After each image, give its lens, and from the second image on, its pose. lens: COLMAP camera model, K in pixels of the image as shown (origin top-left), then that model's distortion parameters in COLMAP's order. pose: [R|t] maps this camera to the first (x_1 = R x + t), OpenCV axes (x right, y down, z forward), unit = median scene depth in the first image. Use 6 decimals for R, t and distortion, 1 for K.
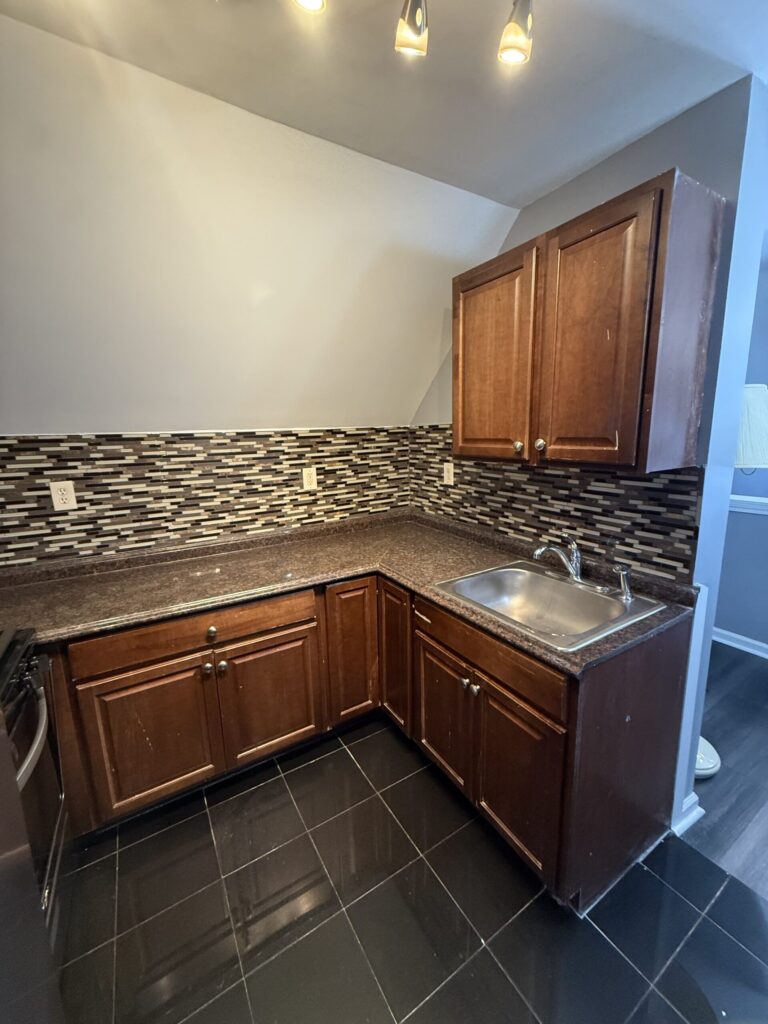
lens RADIAL K [[407.6, 0, 384.9], [0, 407.6, 508.8], [0, 0, 1]] dist [0.000003, -0.000099]
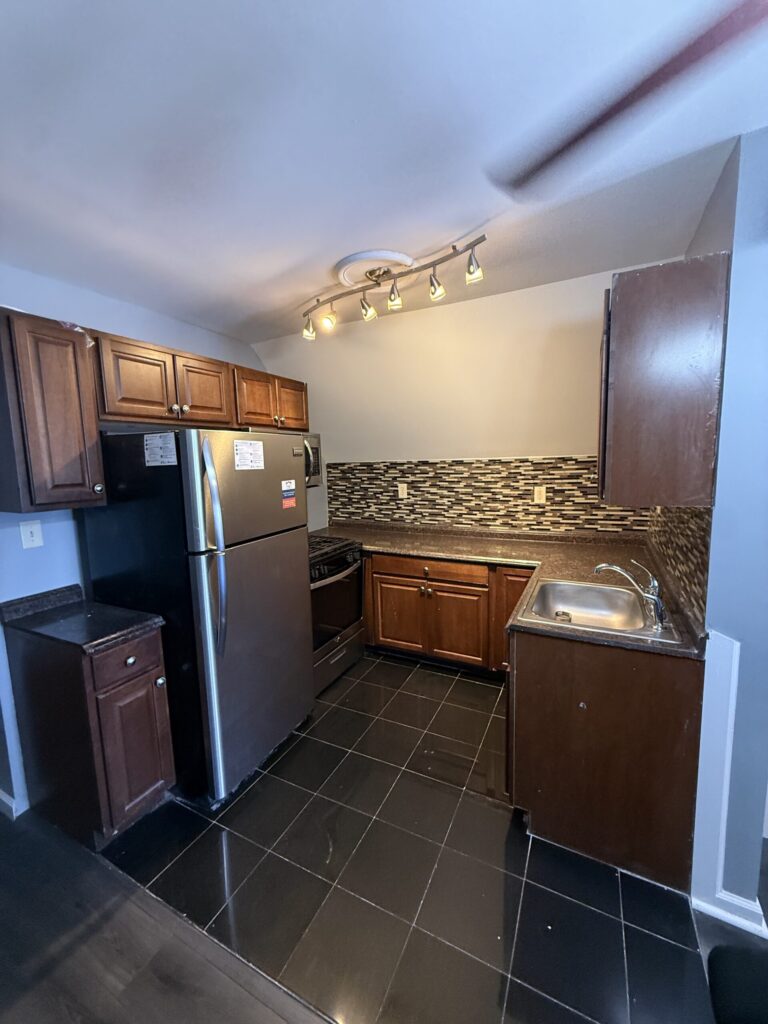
lens RADIAL K [[407.6, 0, 385.4], [0, 407.6, 508.6], [0, 0, 1]] dist [0.000003, -0.000099]
pose [[0.526856, 0.114947, -0.842146, 0.853729], [-0.143867, 0.988577, 0.044928, -0.023690], [0.837690, 0.097486, 0.537375, -0.139955]]
